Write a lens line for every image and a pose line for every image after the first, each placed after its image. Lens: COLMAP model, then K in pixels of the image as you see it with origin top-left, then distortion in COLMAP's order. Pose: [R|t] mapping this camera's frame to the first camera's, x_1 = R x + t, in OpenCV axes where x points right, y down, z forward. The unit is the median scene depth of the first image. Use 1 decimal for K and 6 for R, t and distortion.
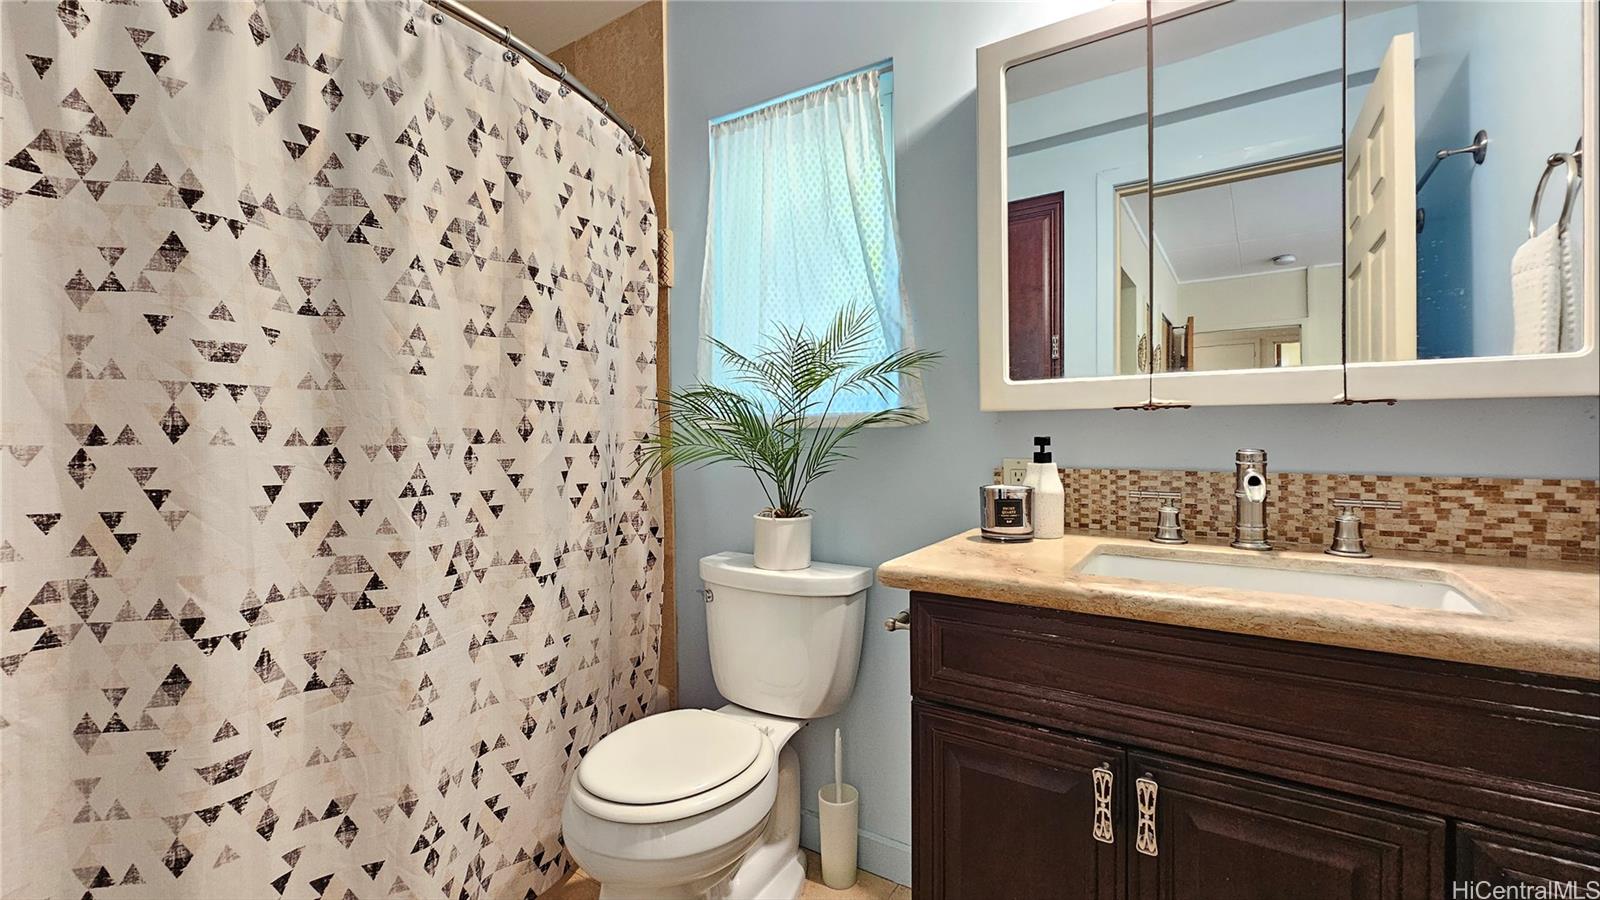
lens RADIAL K [[651.9, 0, 808.0], [0, 651.9, 438.2], [0, 0, 1]] dist [0.000143, -0.000139]
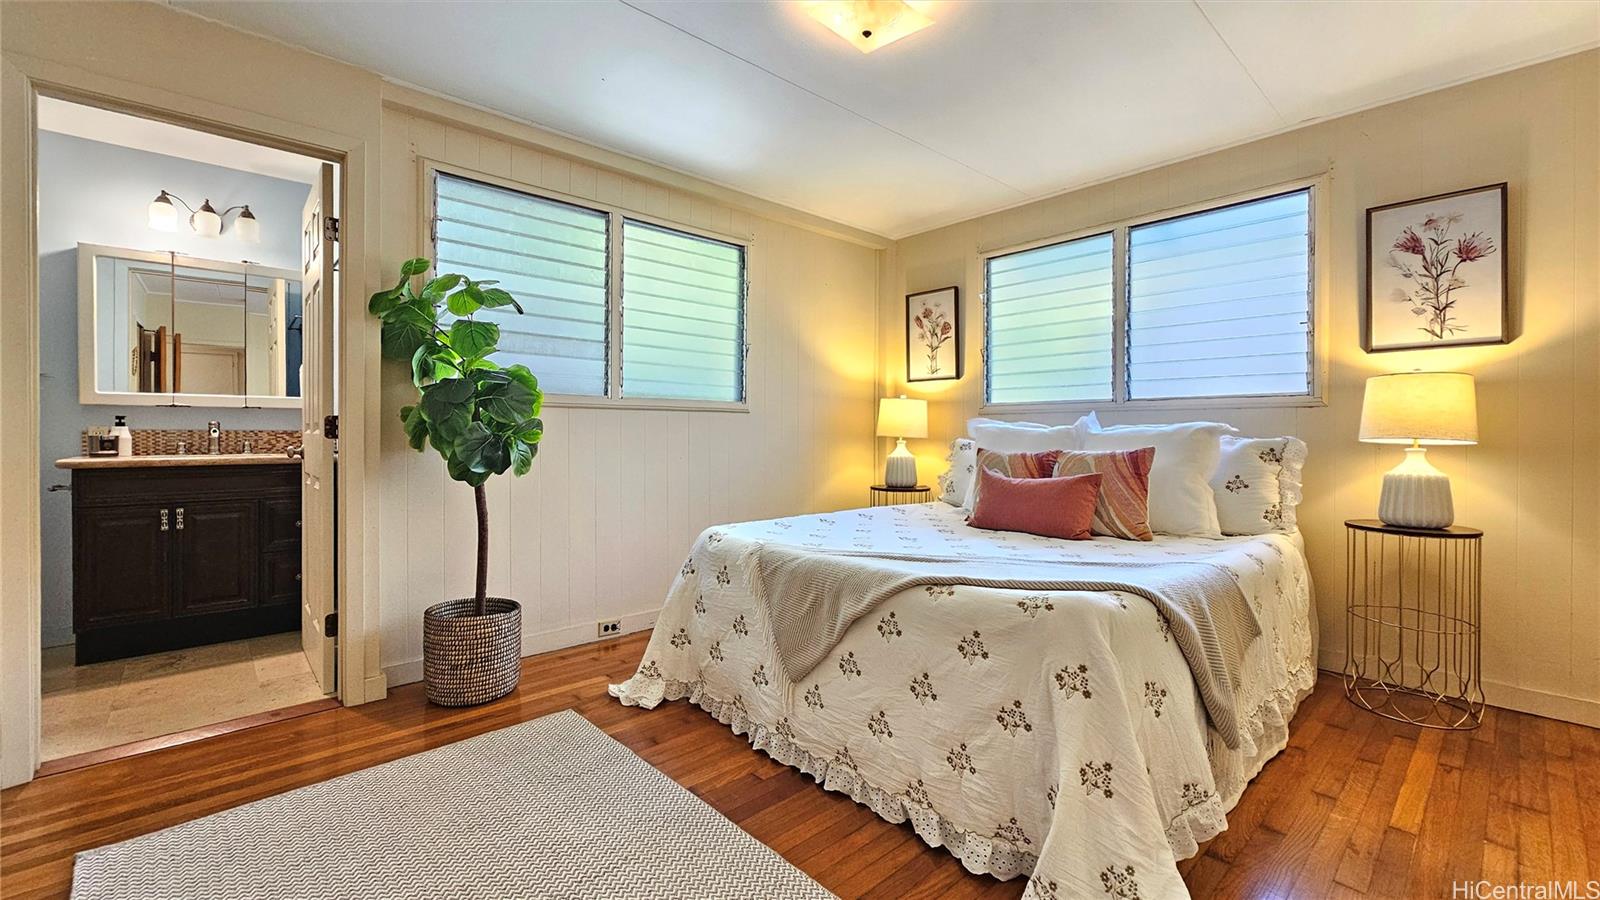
lens RADIAL K [[651.9, 0, 808.0], [0, 651.9, 438.2], [0, 0, 1]] dist [0.000143, -0.000139]
pose [[0.252281, 0.003228, 0.967649, -1.536781], [0.009679, 0.999936, -0.005859, 0.136895], [-0.967606, 0.010844, 0.252234, -2.402918]]
